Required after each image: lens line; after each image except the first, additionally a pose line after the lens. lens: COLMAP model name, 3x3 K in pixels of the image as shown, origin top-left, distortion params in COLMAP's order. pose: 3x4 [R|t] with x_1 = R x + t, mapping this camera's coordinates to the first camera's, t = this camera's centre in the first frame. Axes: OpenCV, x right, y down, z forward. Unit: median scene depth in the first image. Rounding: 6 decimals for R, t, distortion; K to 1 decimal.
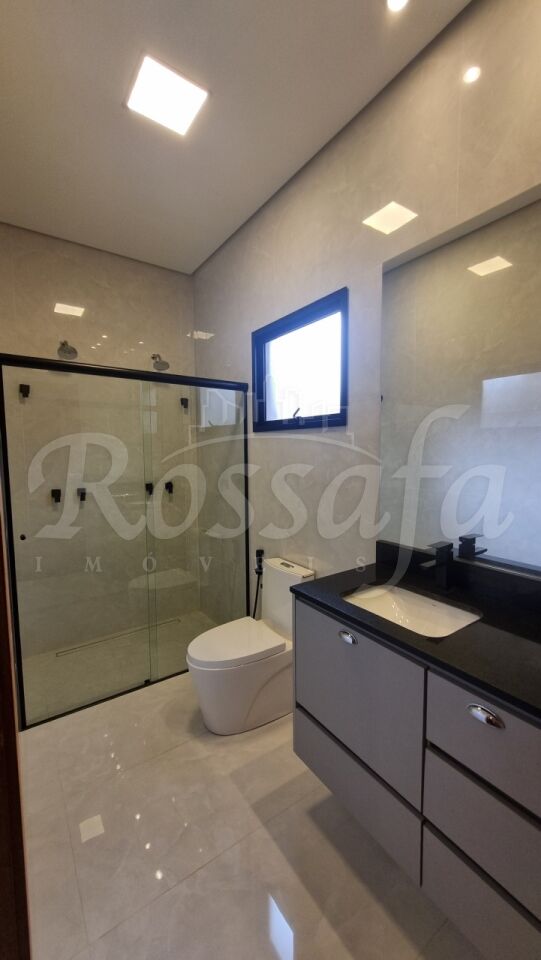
lens RADIAL K [[375.6, 0, 270.5], [0, 375.6, 480.0], [0, 0, 1]] dist [0.006300, -0.000167]
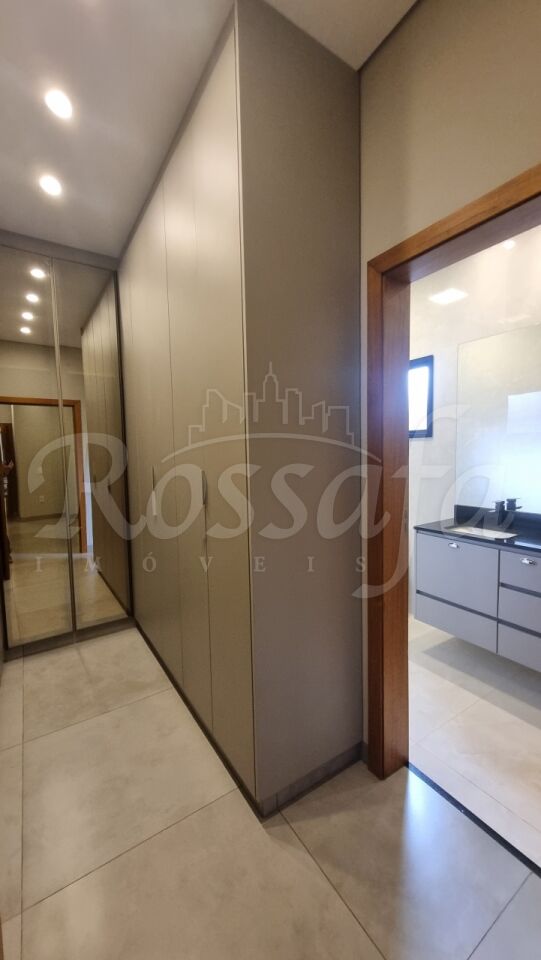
lens RADIAL K [[375.6, 0, 270.5], [0, 375.6, 480.0], [0, 0, 1]] dist [0.006300, -0.000167]
pose [[0.999516, -0.004693, -0.030758, -0.583061], [0.004319, 0.999916, -0.012187, 0.078287], [0.030813, 0.012049, 0.999453, -0.850907]]
